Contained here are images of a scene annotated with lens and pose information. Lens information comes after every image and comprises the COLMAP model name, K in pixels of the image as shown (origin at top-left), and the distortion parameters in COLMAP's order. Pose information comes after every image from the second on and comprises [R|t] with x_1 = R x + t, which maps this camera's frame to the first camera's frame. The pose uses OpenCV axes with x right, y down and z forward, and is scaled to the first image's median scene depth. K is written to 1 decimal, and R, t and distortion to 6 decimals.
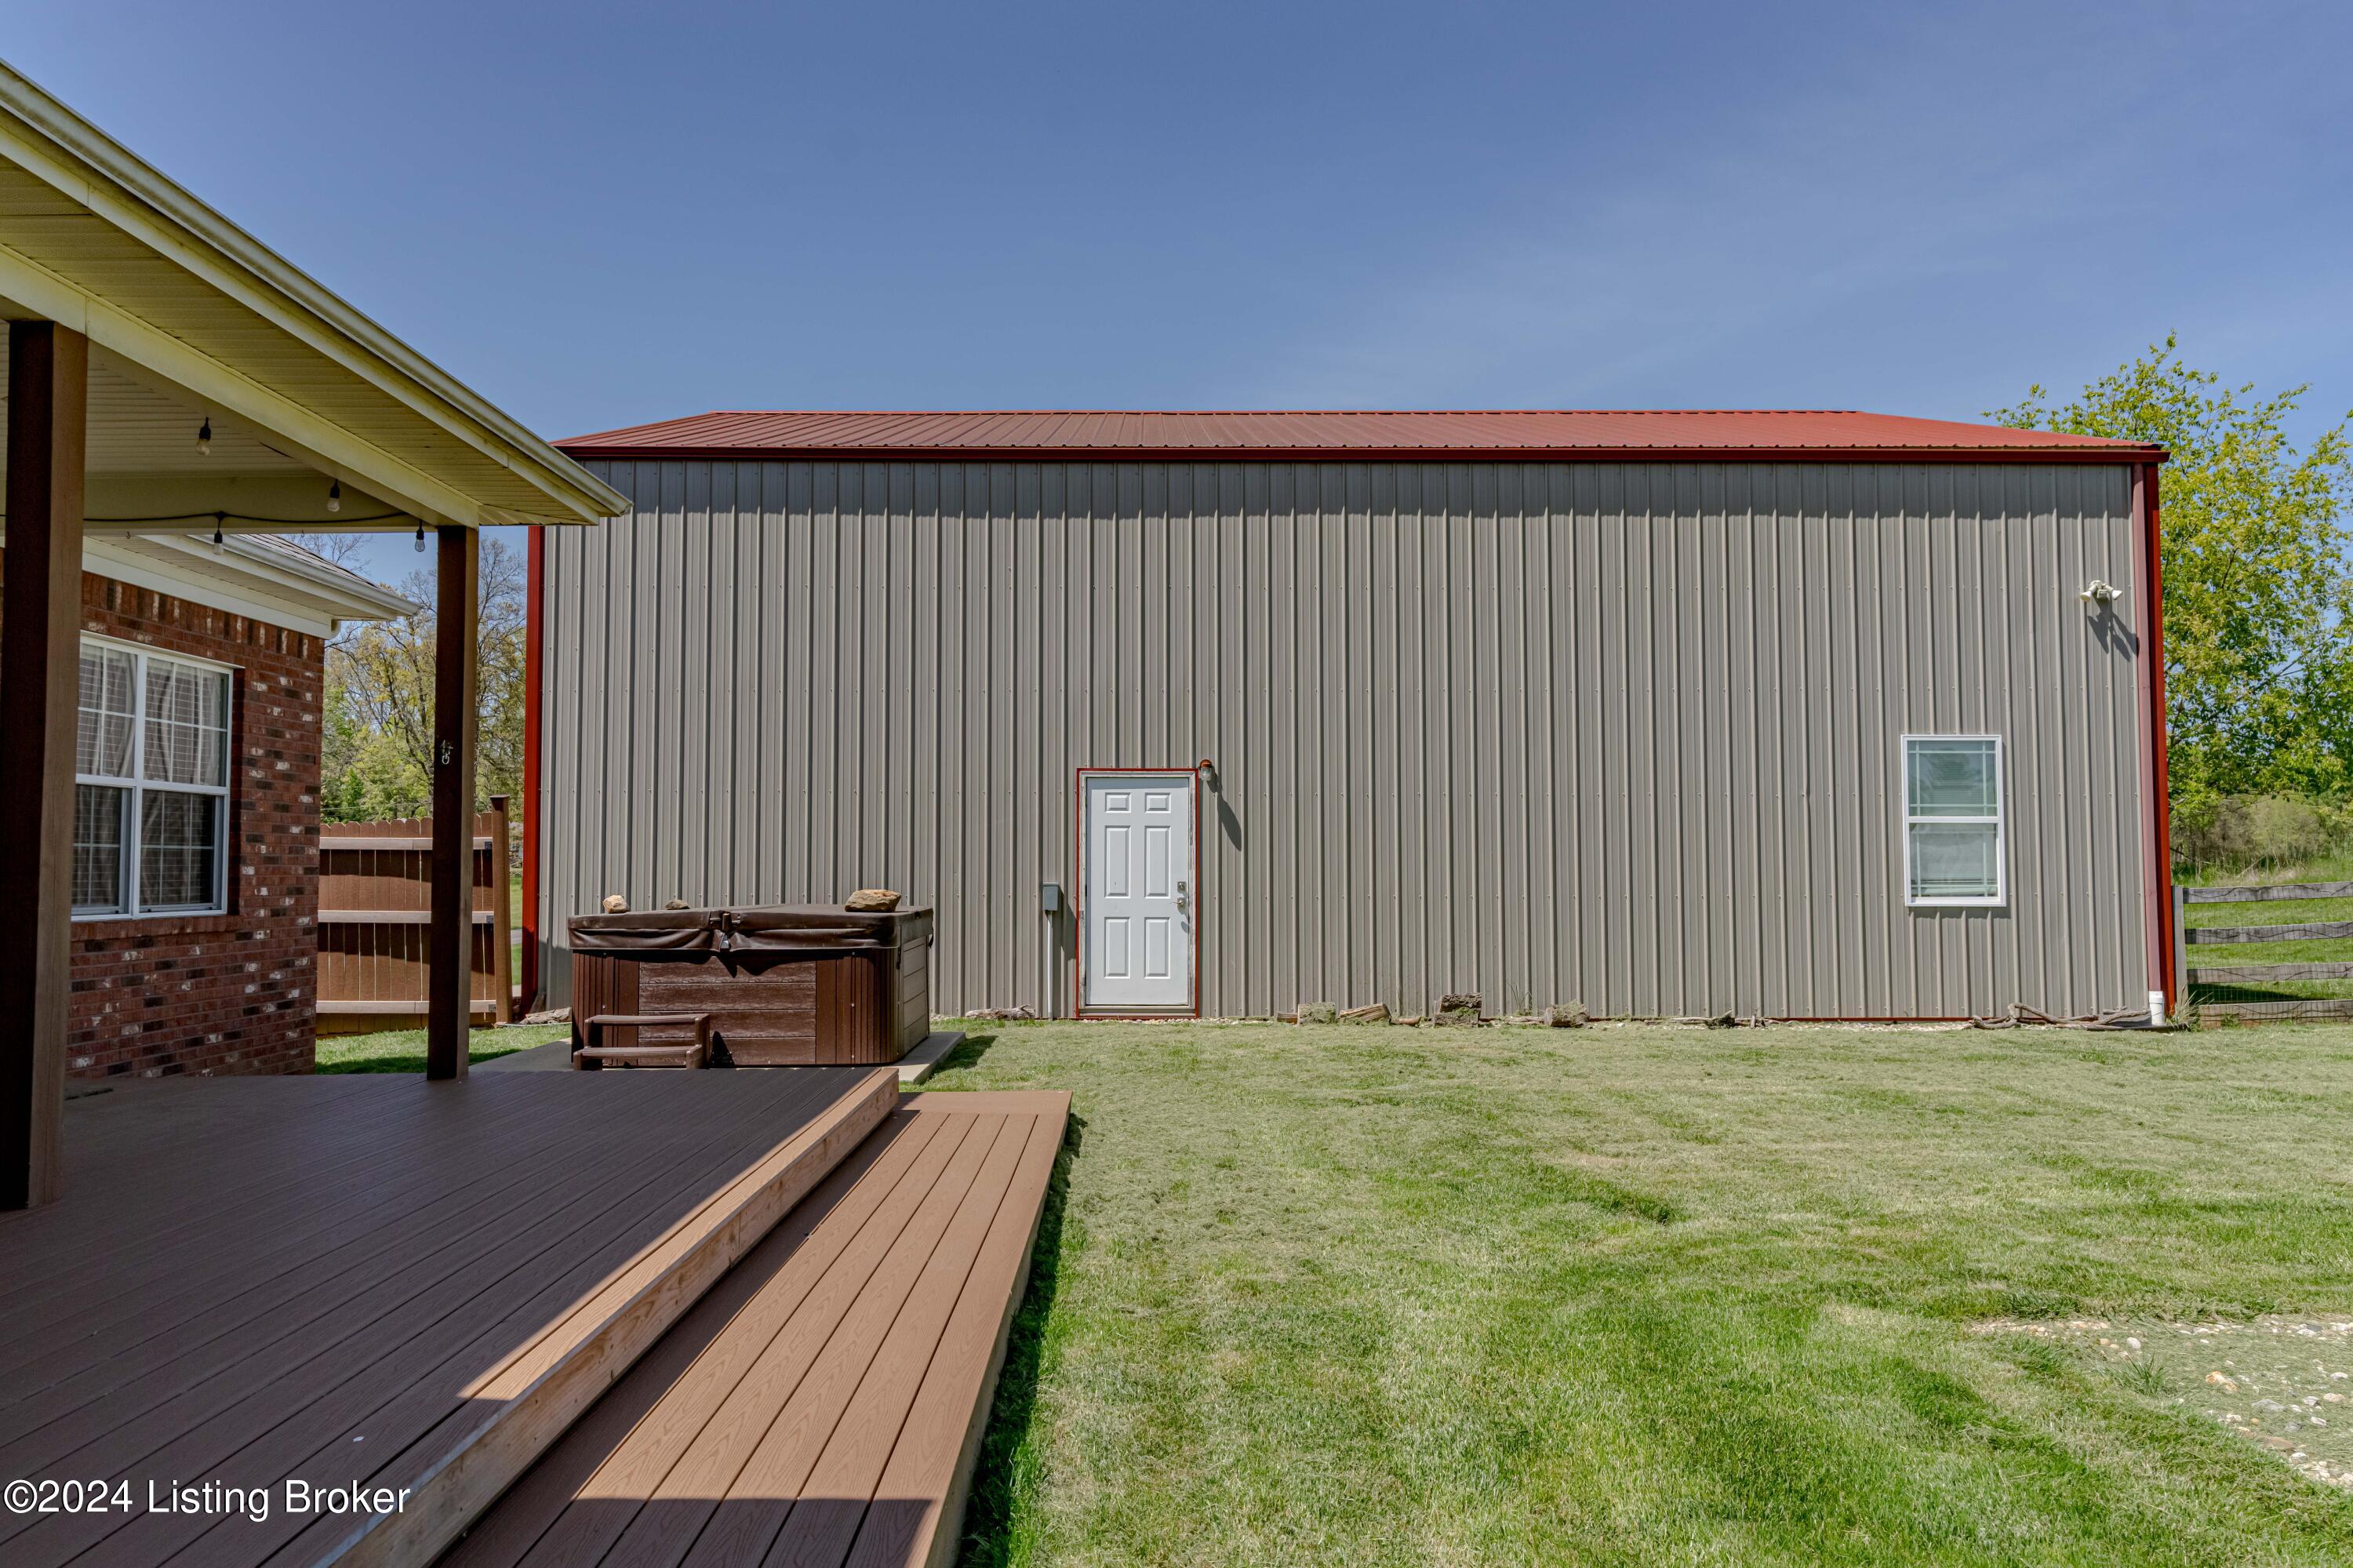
lens RADIAL K [[1626.0, 0, 1176.5], [0, 1626.0, 784.0], [0, 0, 1]] dist [-0.001505, -0.002026]
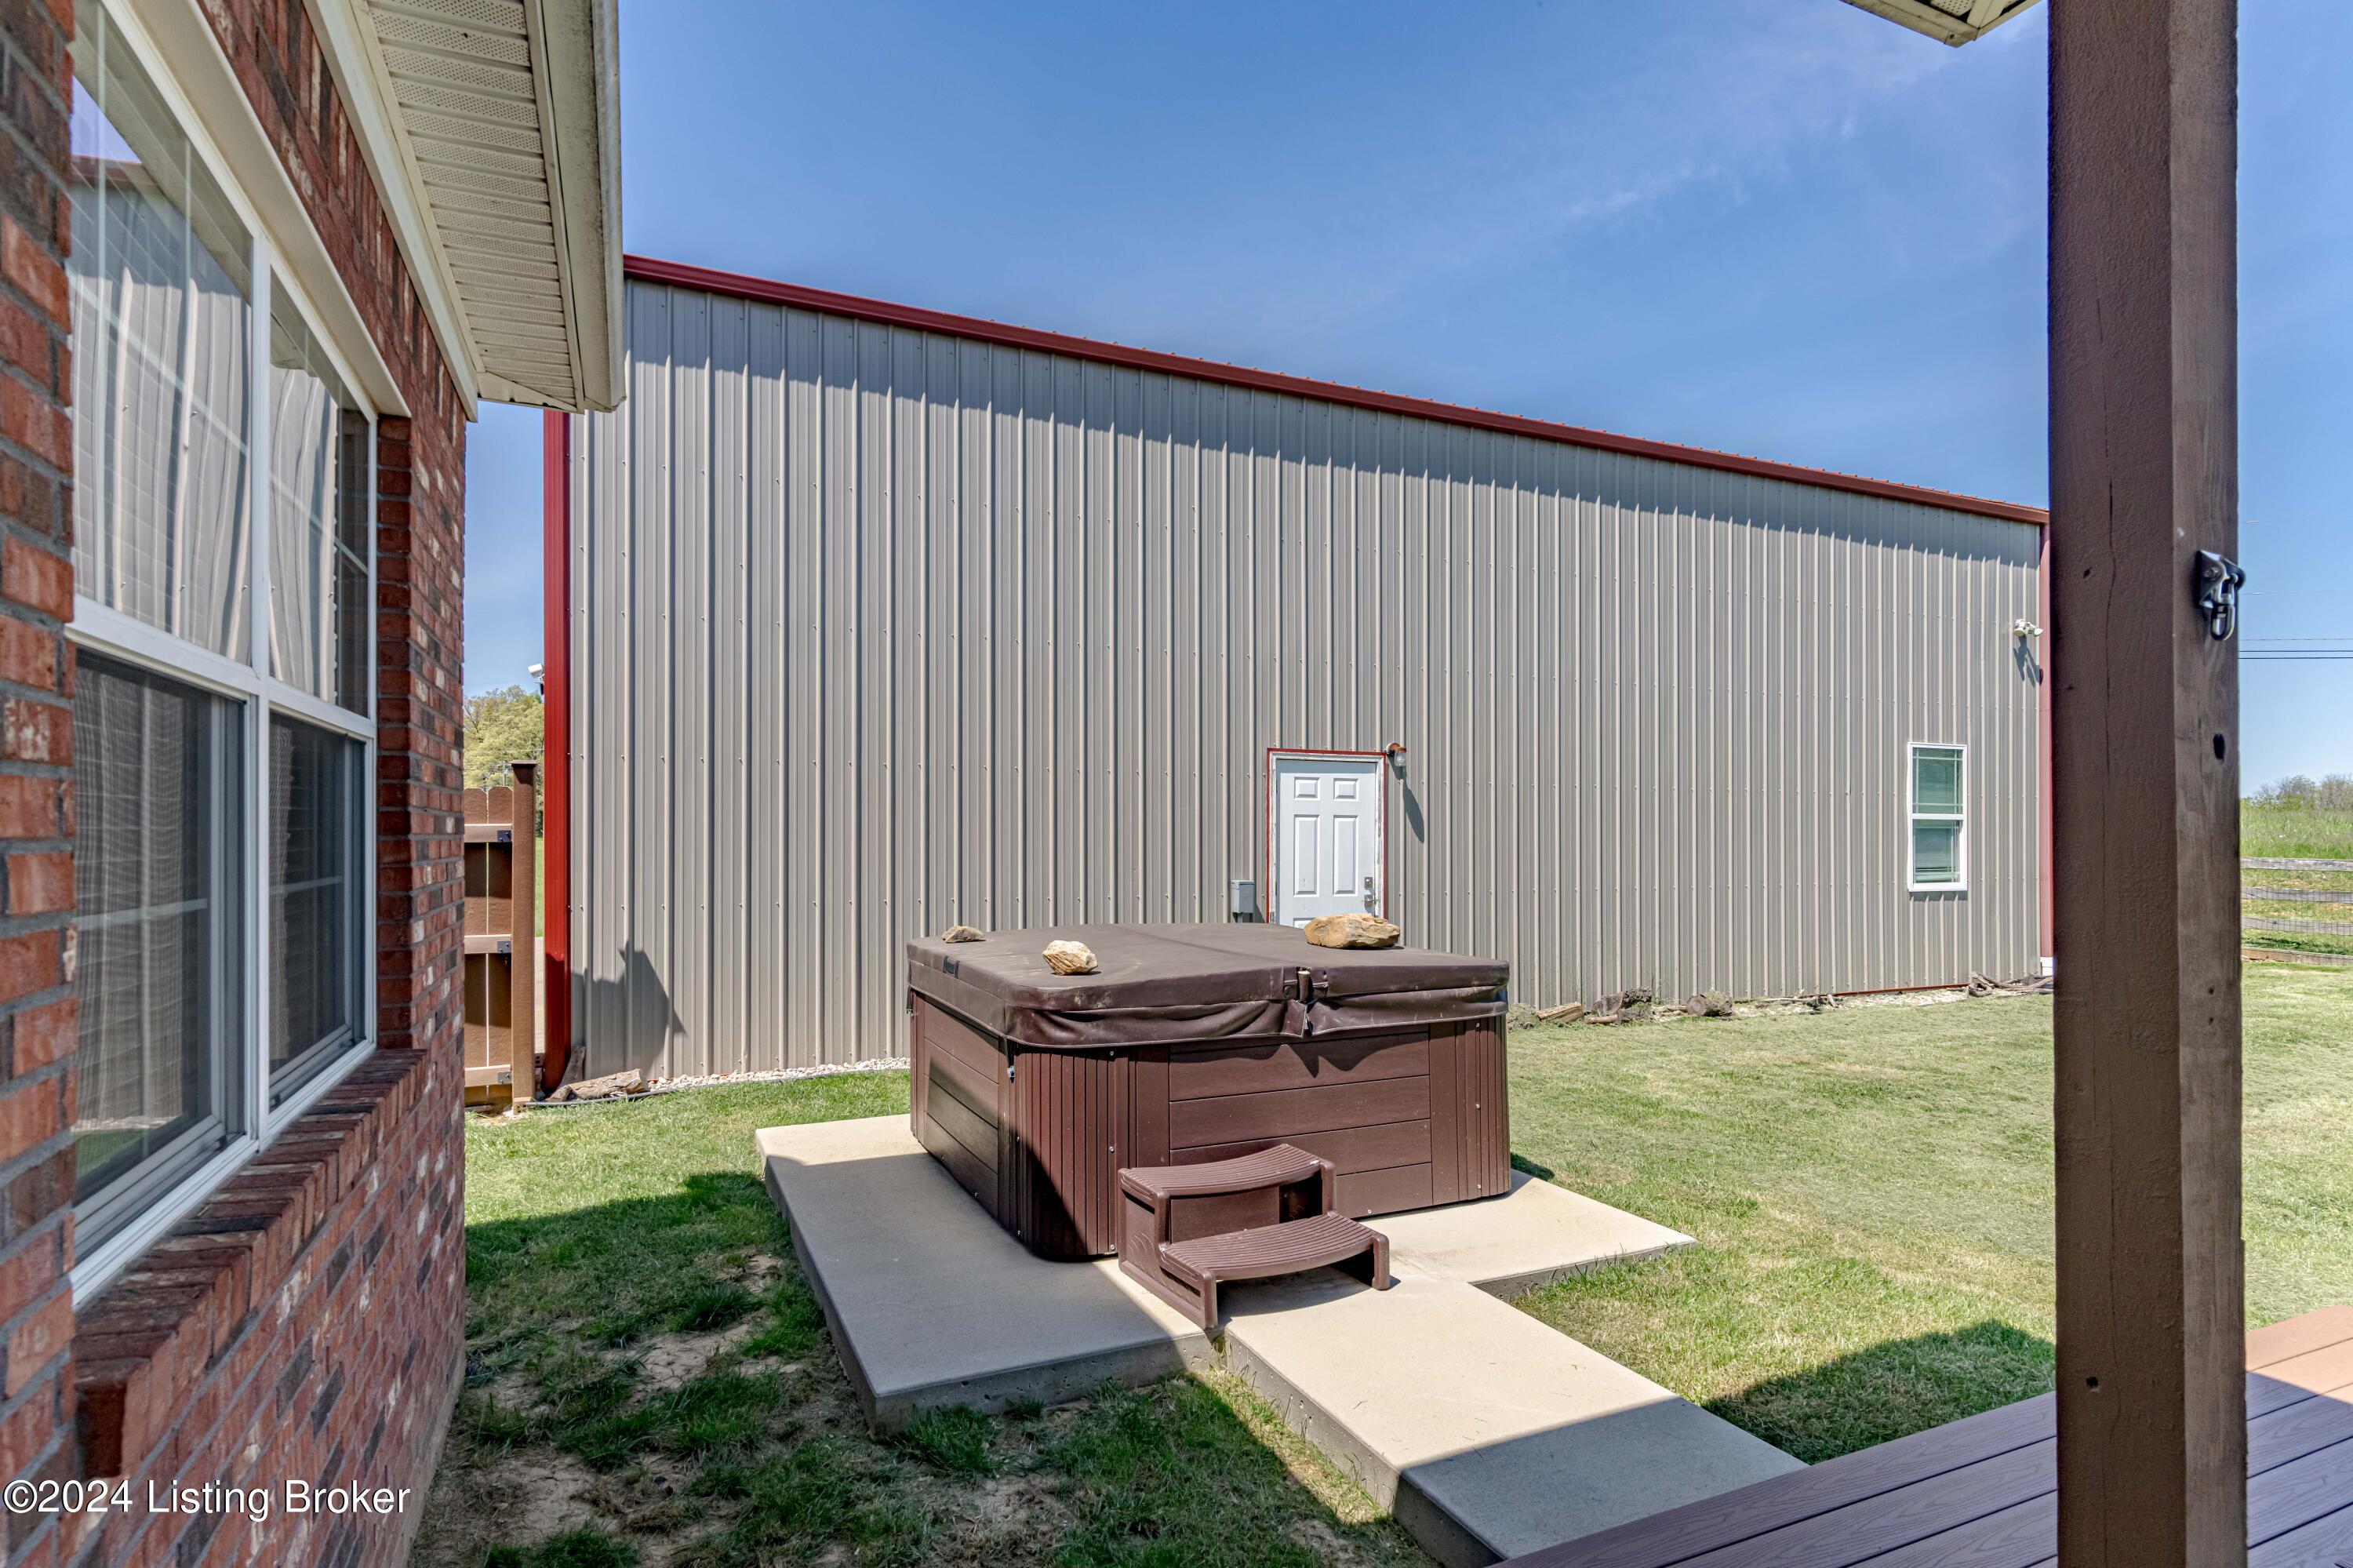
lens RADIAL K [[1145.1, 0, 1176.7], [0, 1145.1, 828.0], [0, 0, 1]] dist [0.001224, 0.000137]
pose [[0.924045, 0.005342, 0.382245, -0.340537], [-0.023304, 0.998830, 0.042378, 0.008011], [-0.381572, -0.048067, 0.923089, 0.452289]]
